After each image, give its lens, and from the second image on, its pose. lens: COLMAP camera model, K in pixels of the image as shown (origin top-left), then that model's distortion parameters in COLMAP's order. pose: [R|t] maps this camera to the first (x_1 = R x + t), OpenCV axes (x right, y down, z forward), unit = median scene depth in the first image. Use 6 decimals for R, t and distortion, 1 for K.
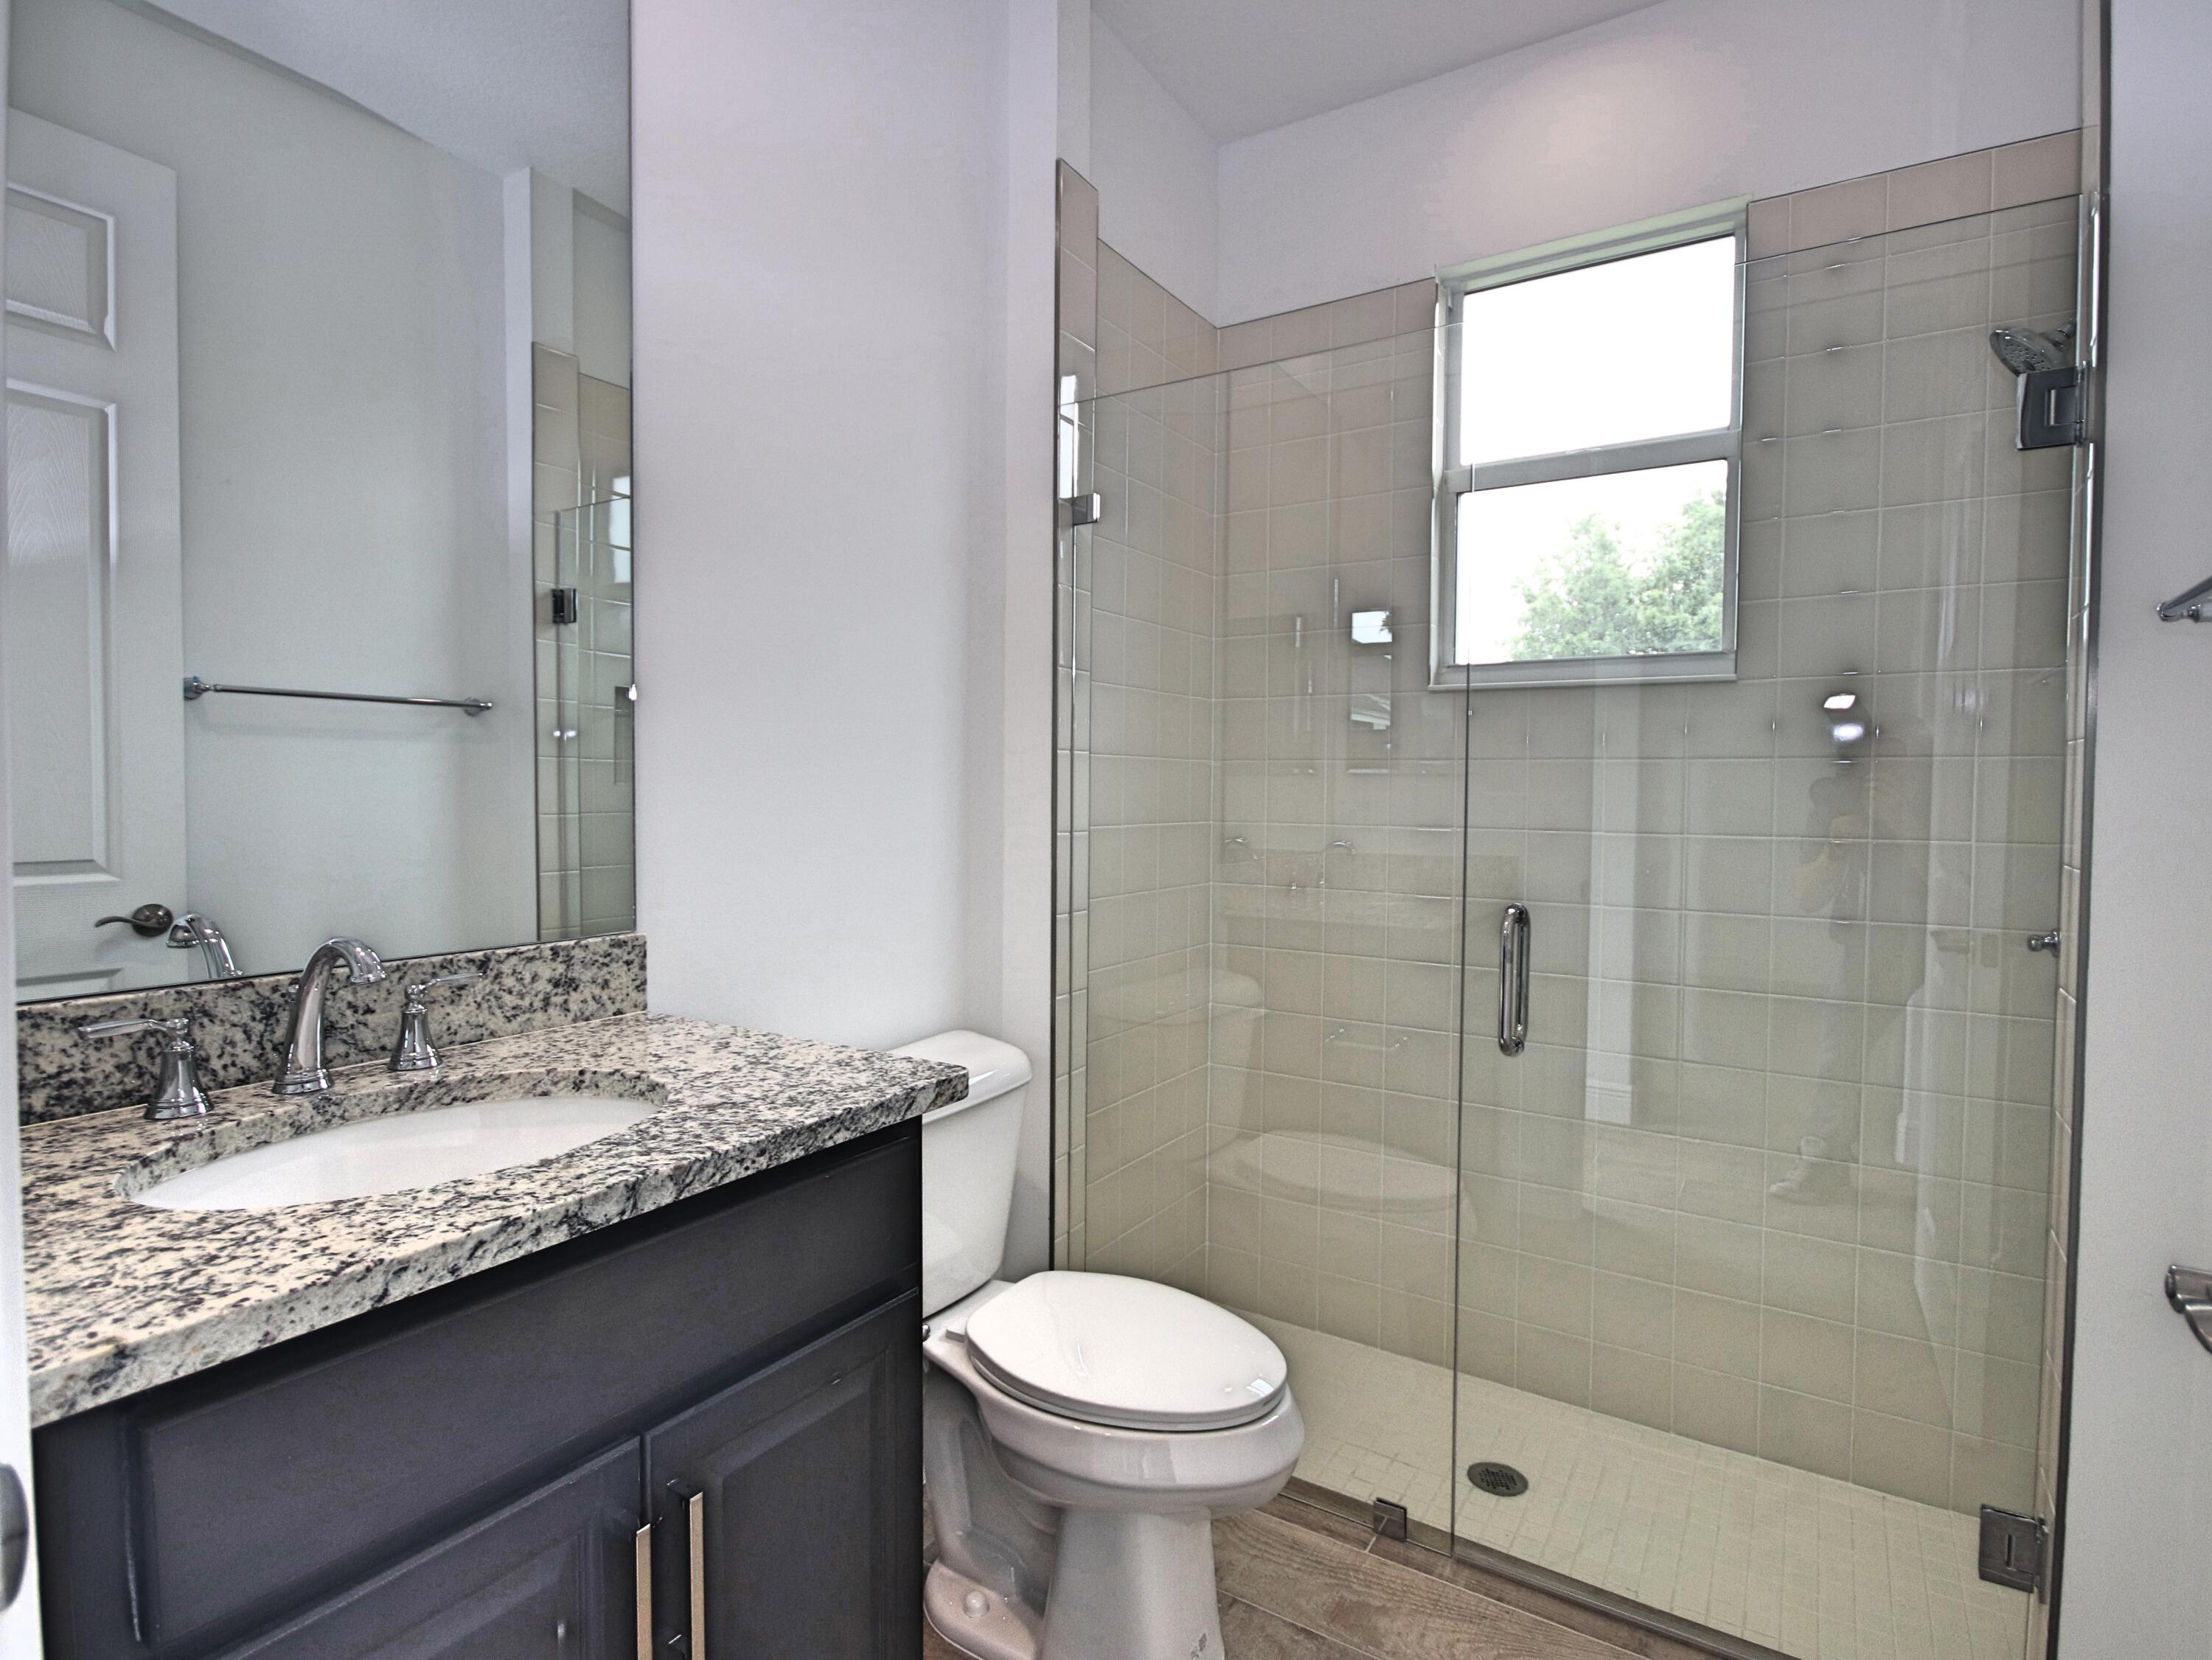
lens RADIAL K [[1158.8, 0, 1115.0], [0, 1158.8, 812.0], [0, 0, 1]] dist [0.012824, -0.012909]
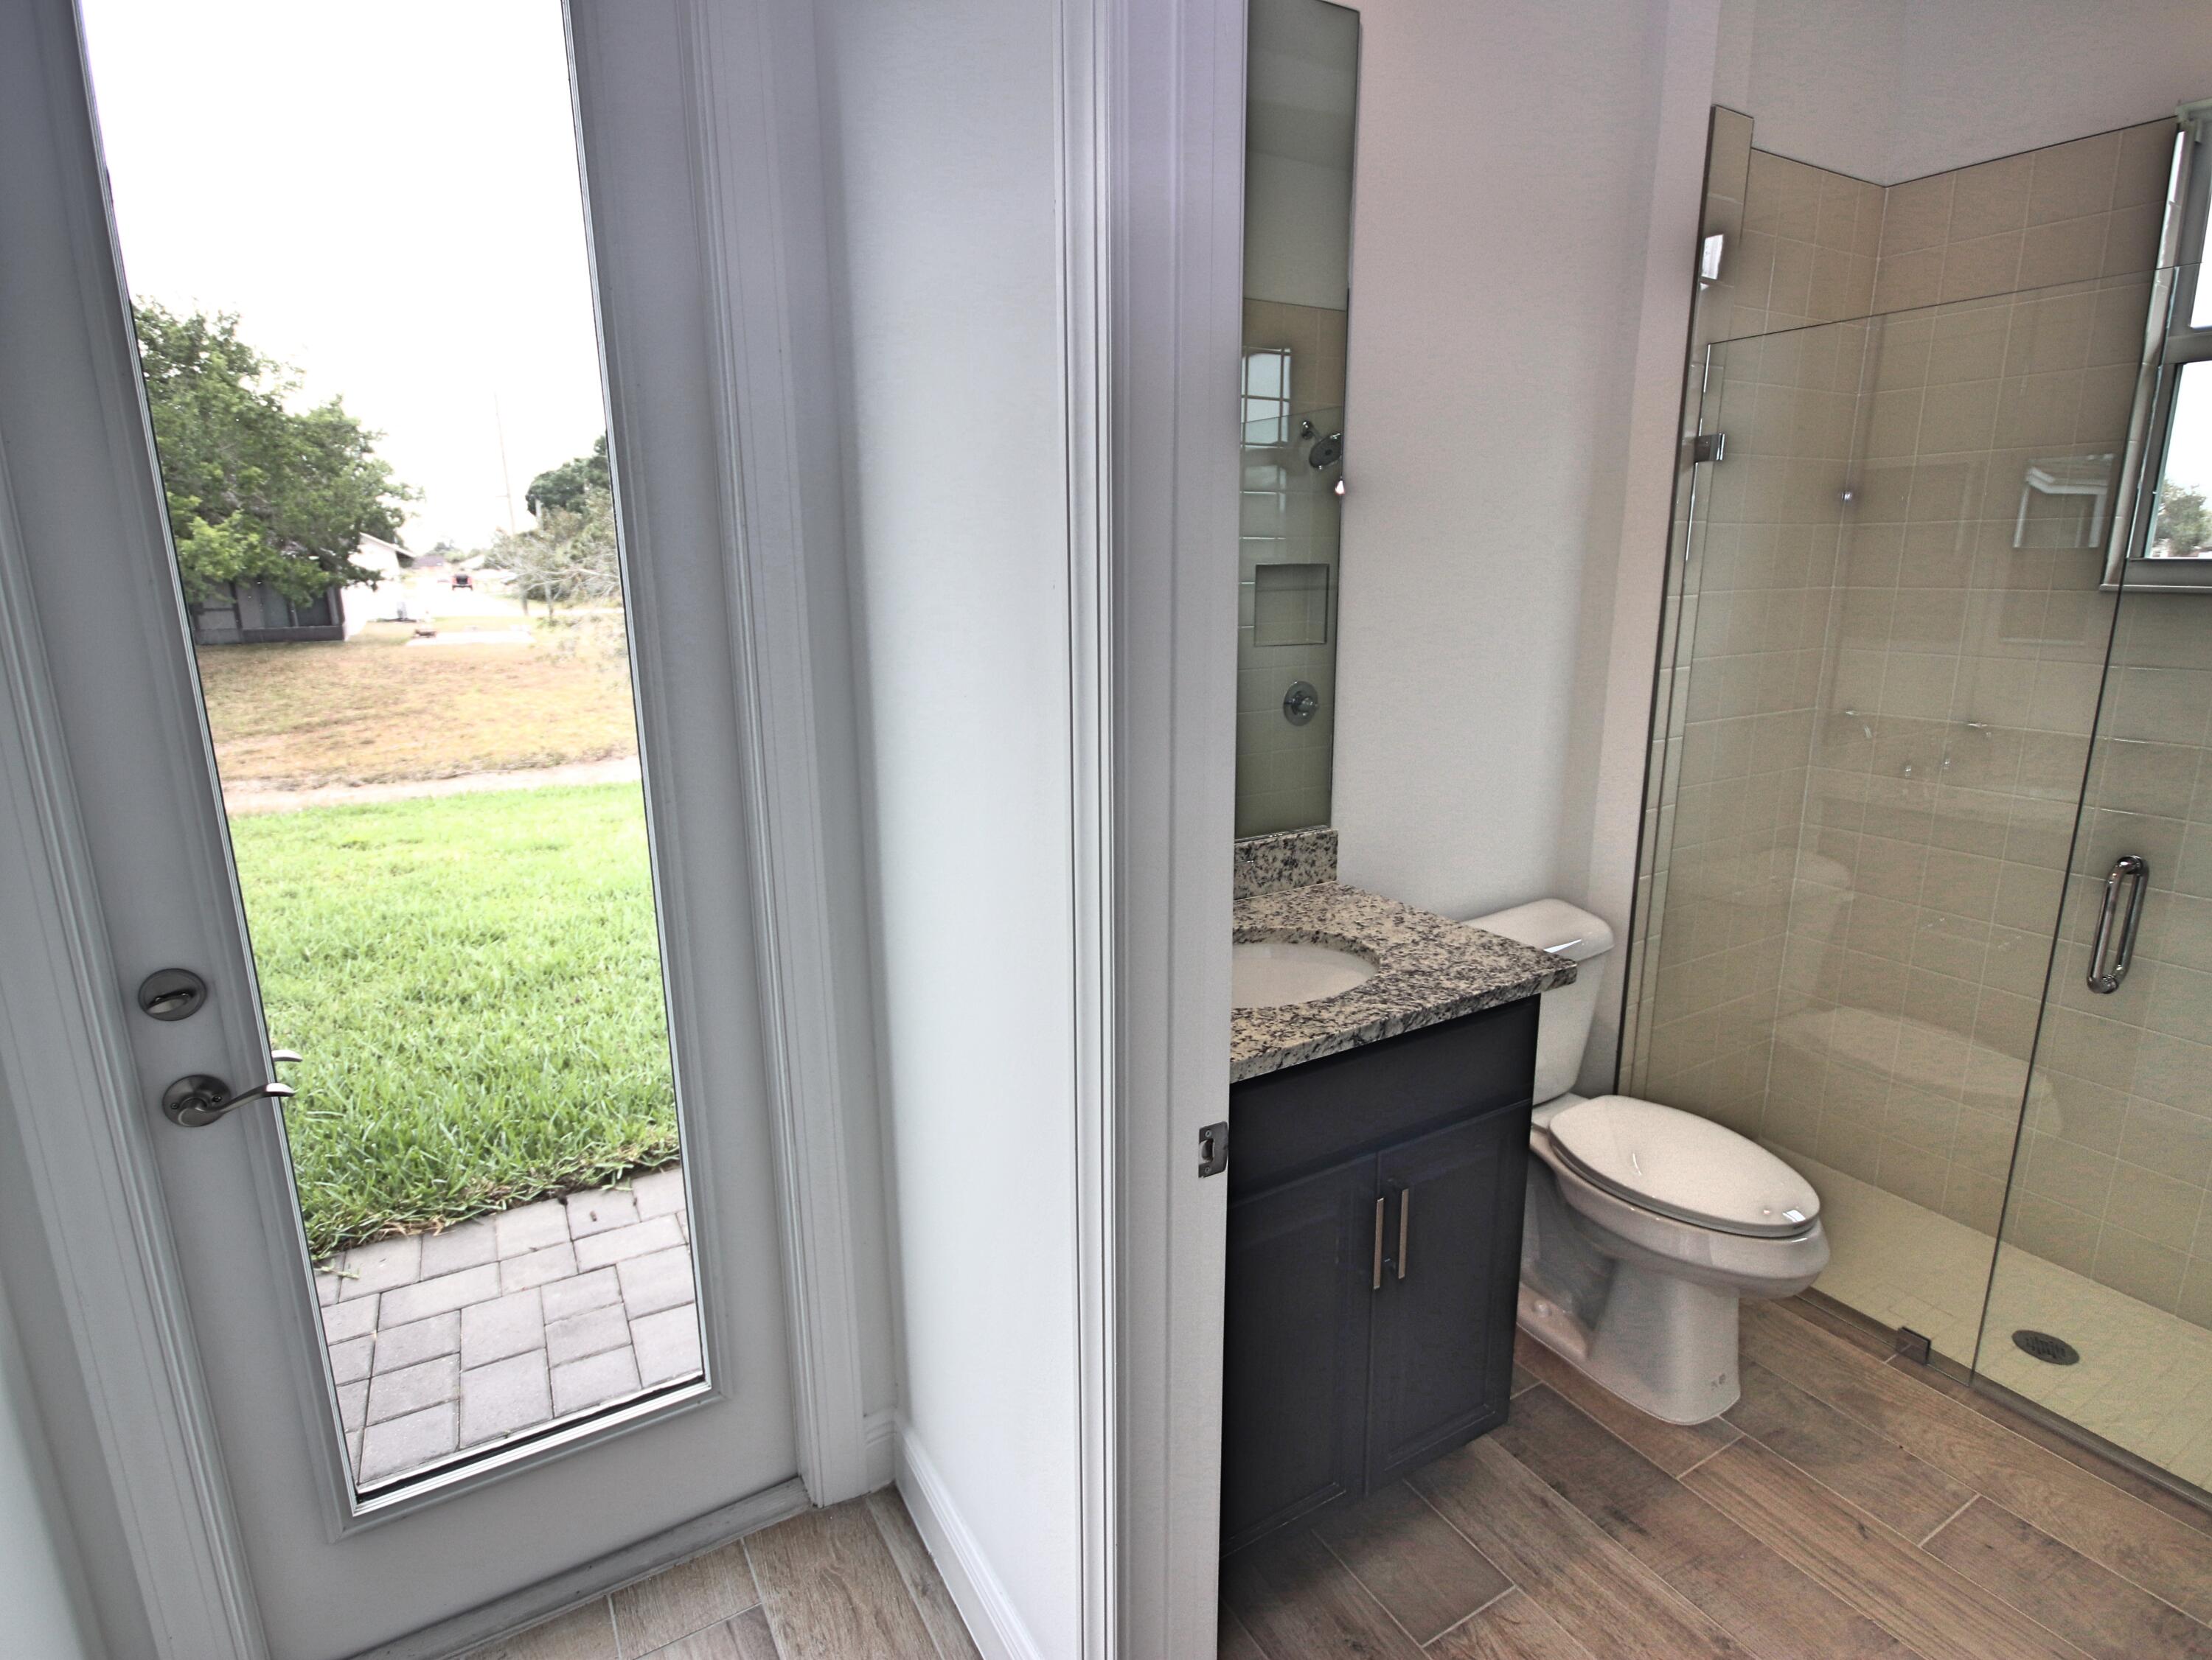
lens RADIAL K [[1158.8, 0, 1094.5], [0, 1158.8, 829.6], [0, 0, 1]] dist [0.012824, -0.012909]
pose [[0.886866, 0.088339, -0.453503, -0.014512], [0.006528, 0.979058, 0.203479, -0.181757], [0.461981, -0.183419, 0.867716, -0.378626]]
